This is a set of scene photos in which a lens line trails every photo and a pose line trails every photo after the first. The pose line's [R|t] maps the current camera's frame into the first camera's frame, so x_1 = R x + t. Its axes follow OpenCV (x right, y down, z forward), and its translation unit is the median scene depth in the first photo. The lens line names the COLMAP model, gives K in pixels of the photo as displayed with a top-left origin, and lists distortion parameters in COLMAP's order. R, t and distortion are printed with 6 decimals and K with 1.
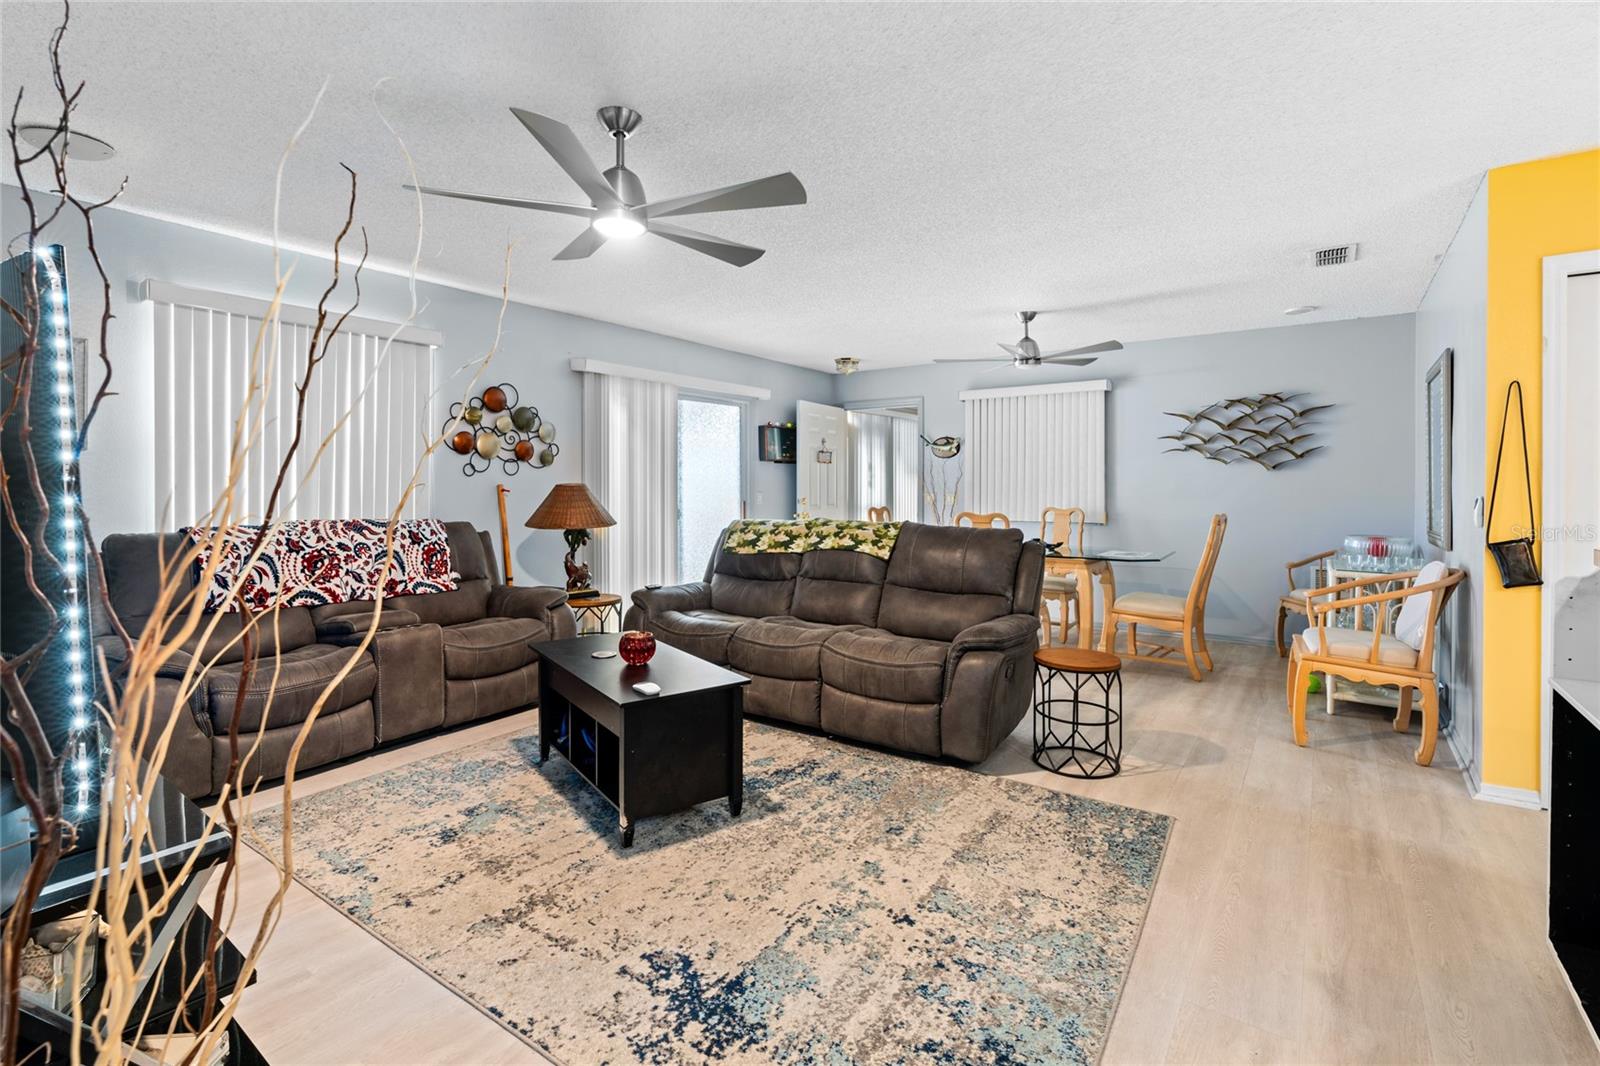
lens RADIAL K [[726.6, 0, 800.8], [0, 726.6, 488.4], [0, 0, 1]] dist [-0.012590, 0.002784]
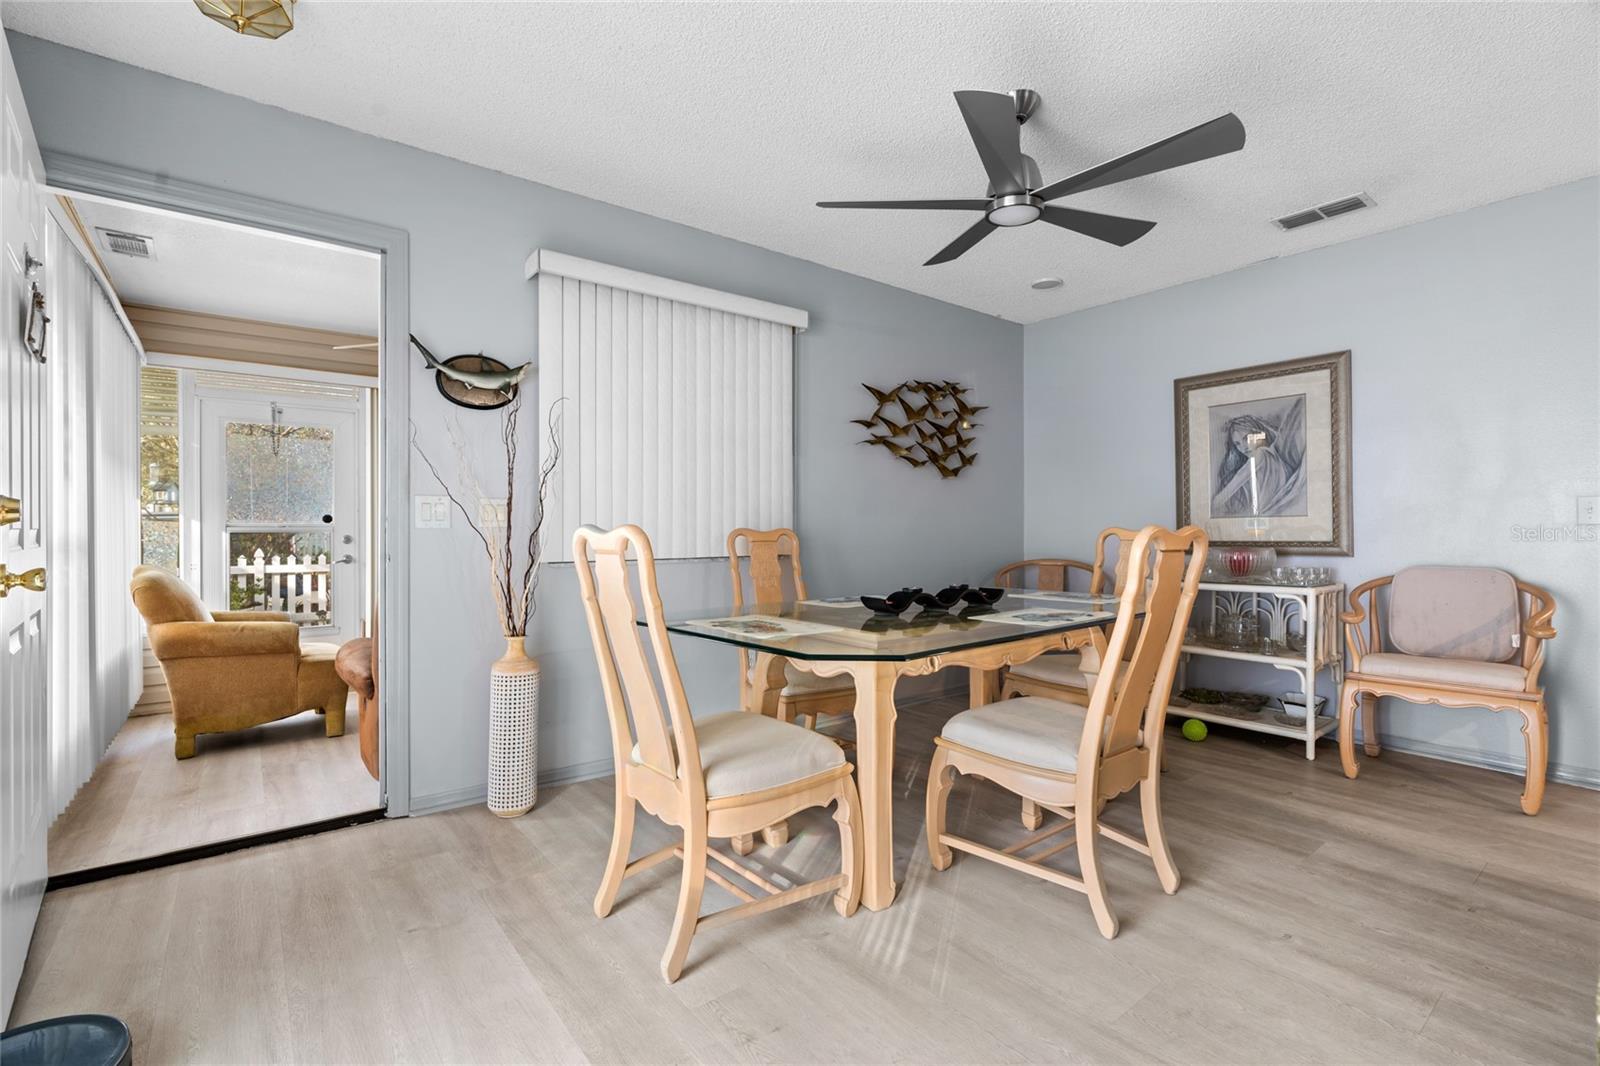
lens RADIAL K [[726.6, 0, 798.7], [0, 726.6, 532.9], [0, 0, 1]] dist [-0.012590, 0.002784]
pose [[0.256994, -0.006337, 0.966392, -0.281477], [0.007620, 0.999961, 0.004530, 0.051559], [-0.966383, 0.006200, 0.257033, 1.563606]]
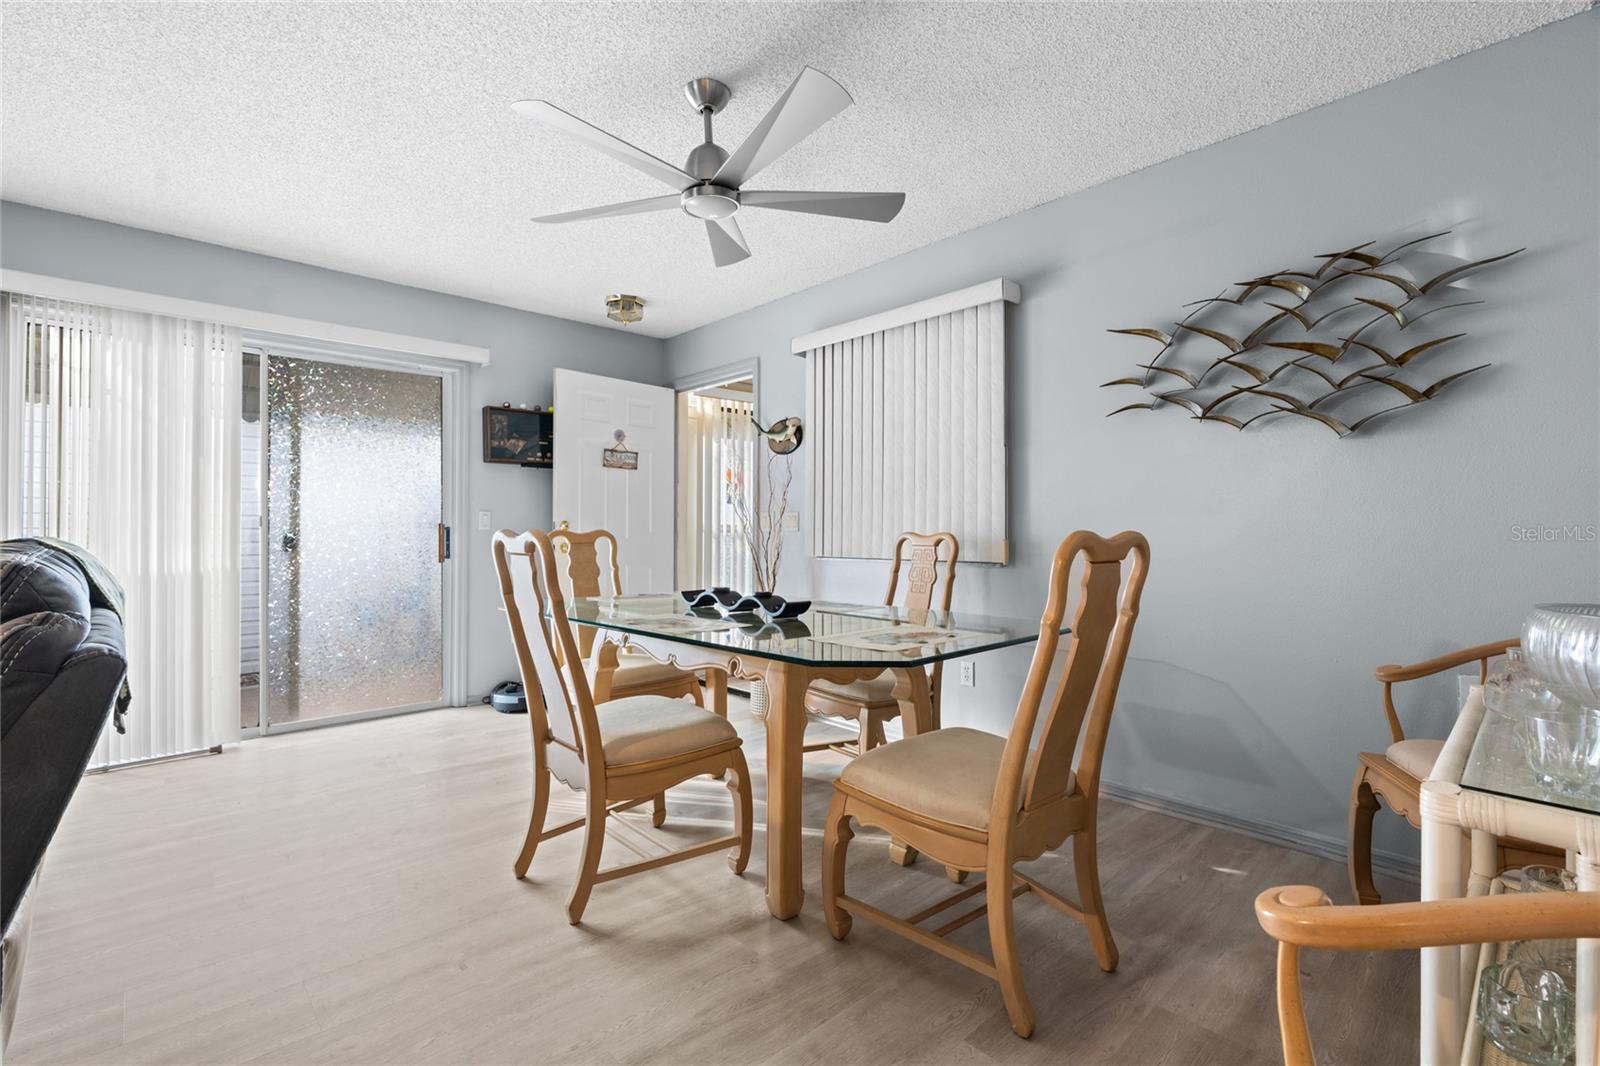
lens RADIAL K [[726.6, 0, 782.4], [0, 726.6, 521.8], [0, 0, 1]] dist [-0.012590, 0.002784]
pose [[0.981494, -0.002956, -0.191472, 0.672465], [0.000370, 0.999908, -0.013538, 0.048601], [0.191494, 0.013217, 0.981405, 0.870882]]
